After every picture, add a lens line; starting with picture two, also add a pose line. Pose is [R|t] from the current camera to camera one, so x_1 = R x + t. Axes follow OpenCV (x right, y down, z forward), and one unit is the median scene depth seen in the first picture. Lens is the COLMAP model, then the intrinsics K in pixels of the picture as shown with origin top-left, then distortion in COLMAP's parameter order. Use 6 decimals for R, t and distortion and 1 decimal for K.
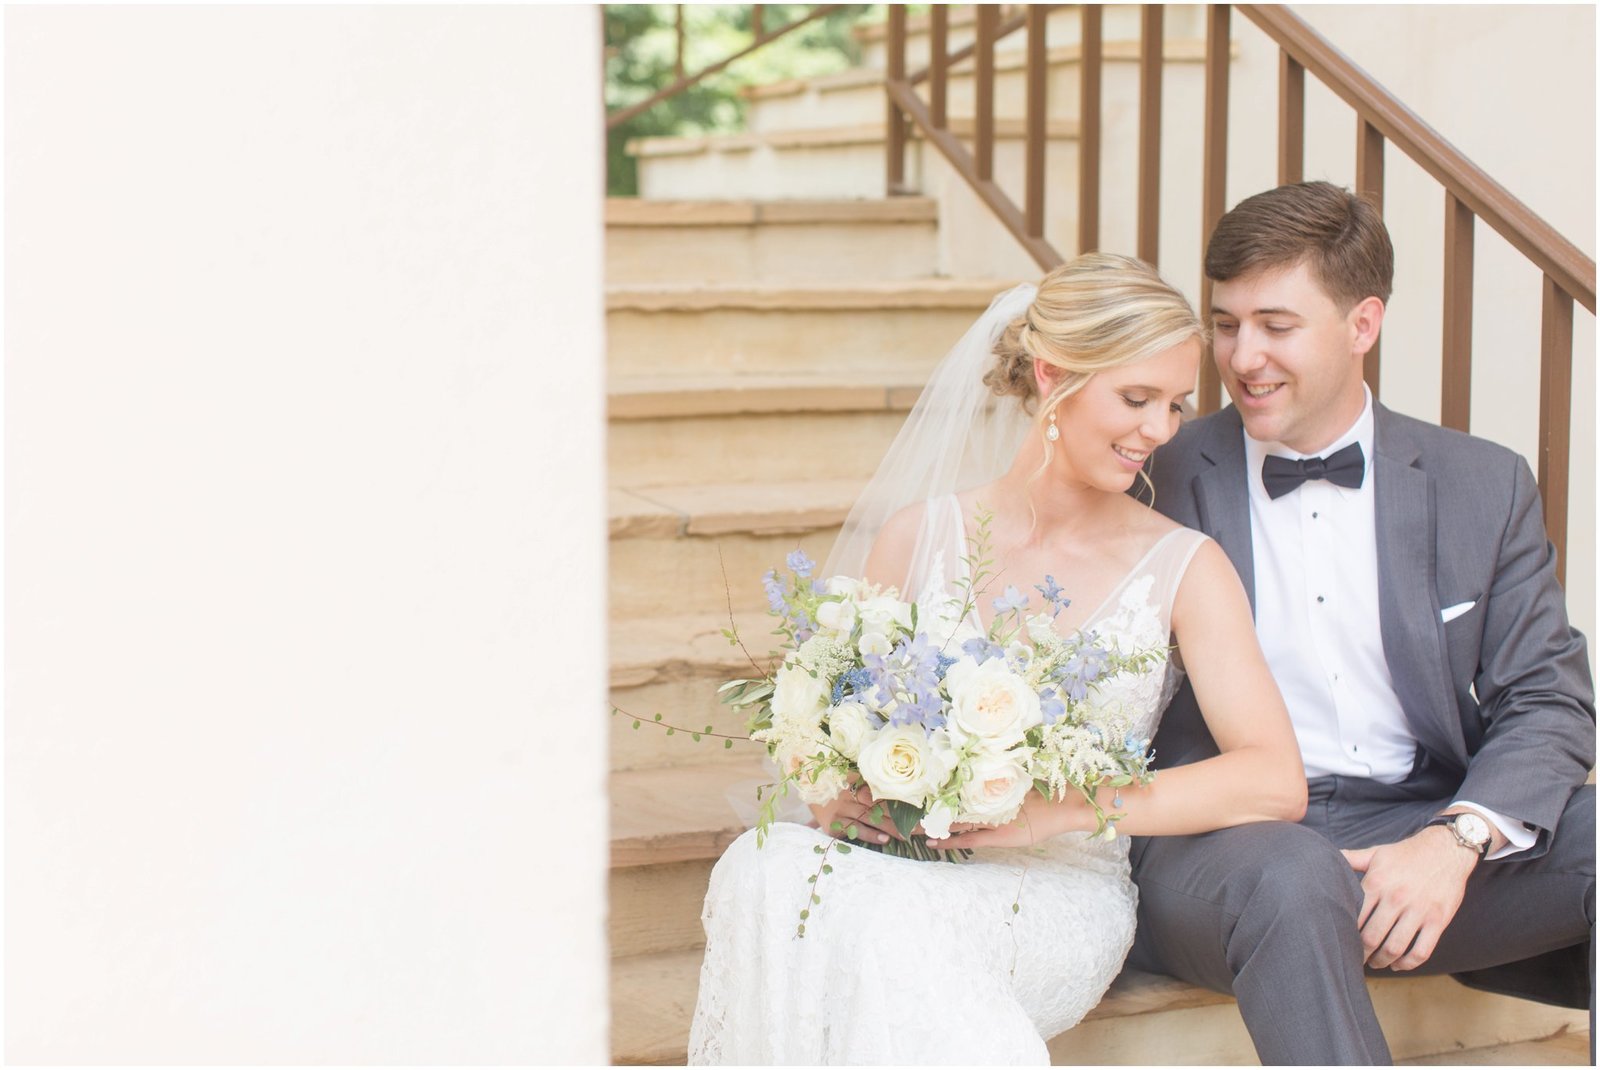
lens RADIAL K [[2411.1, 0, 760.2], [0, 2411.1, 505.0], [0, 0, 1]] dist [0.026096, 0.000000]
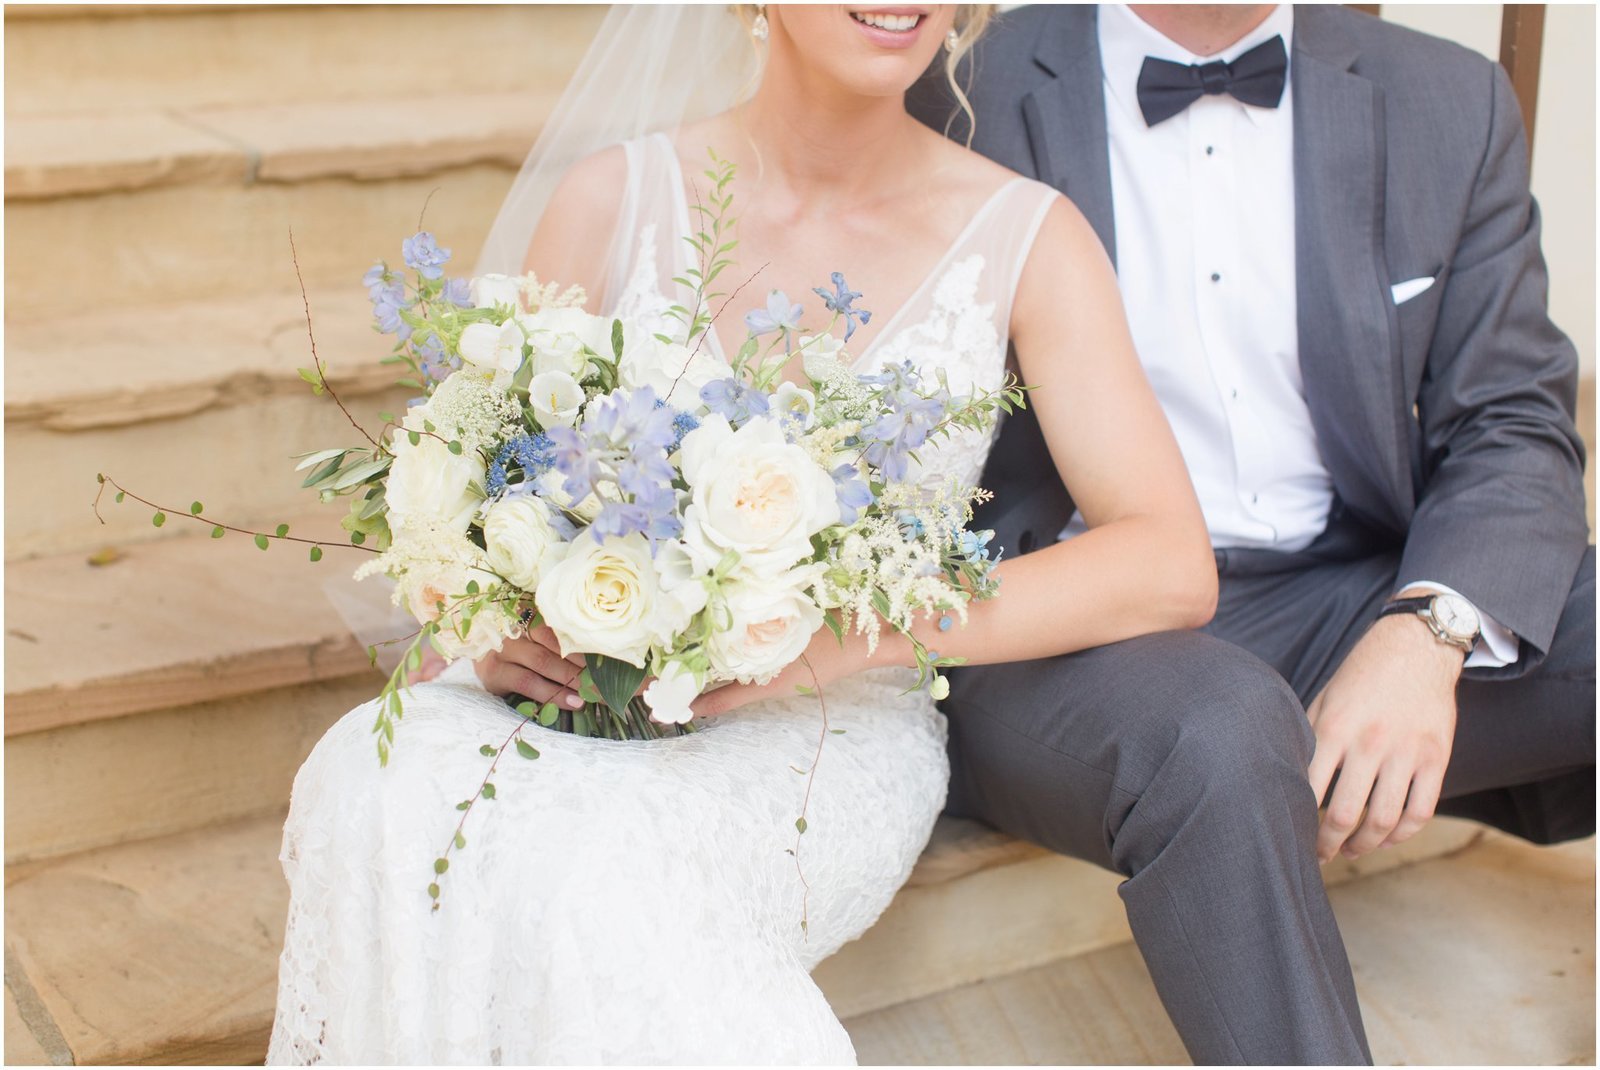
lens RADIAL K [[2411.1, 0, 772.2], [0, 2411.1, 523.7], [0, 0, 1]] dist [0.026096, 0.000000]
pose [[0.987315, -0.039245, 0.153847, 0.006756], [0.012281, 0.984944, 0.172438, -0.011927], [-0.158298, -0.168361, 0.972932, 0.376217]]
